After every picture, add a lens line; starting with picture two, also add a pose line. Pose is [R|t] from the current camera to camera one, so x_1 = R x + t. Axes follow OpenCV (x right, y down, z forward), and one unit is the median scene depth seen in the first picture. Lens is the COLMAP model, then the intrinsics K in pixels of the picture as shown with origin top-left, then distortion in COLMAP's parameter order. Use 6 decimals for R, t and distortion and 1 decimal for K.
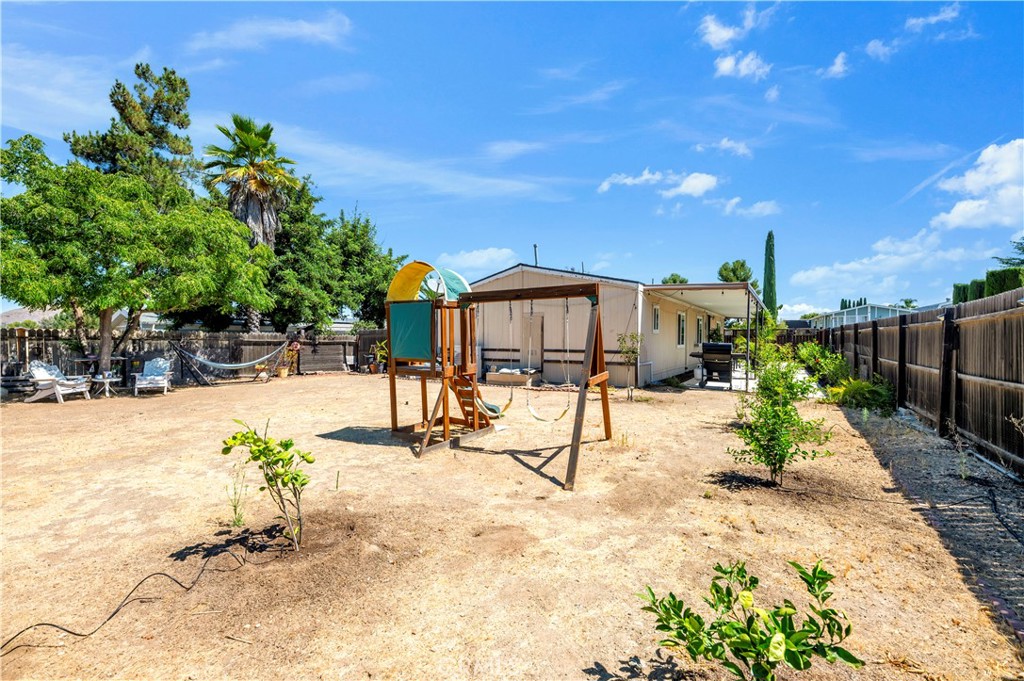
lens RADIAL K [[413.8, 0, 517.5], [0, 413.8, 341.4], [0, 0, 1]] dist [-0.003183, -0.000566]
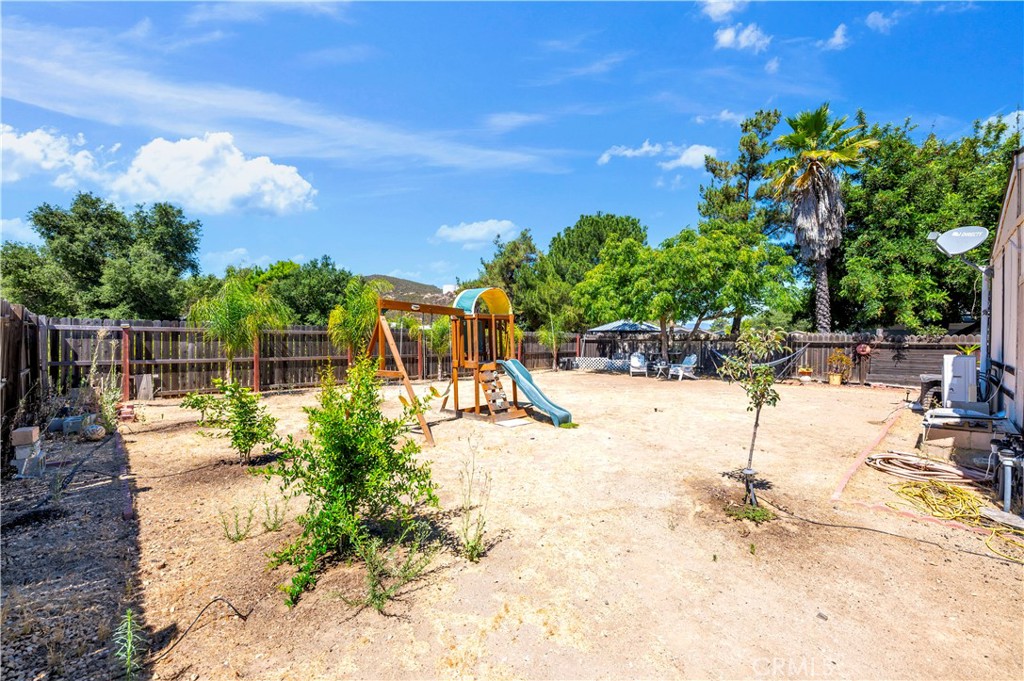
lens RADIAL K [[413.8, 0, 509.7], [0, 413.8, 343.7], [0, 0, 1]] dist [-0.003183, -0.000566]
pose [[-0.235065, 0.008288, -0.971944, 0.428065], [-0.006389, 0.999929, 0.010071, -0.003421], [0.971959, 0.008577, -0.234995, 0.539725]]
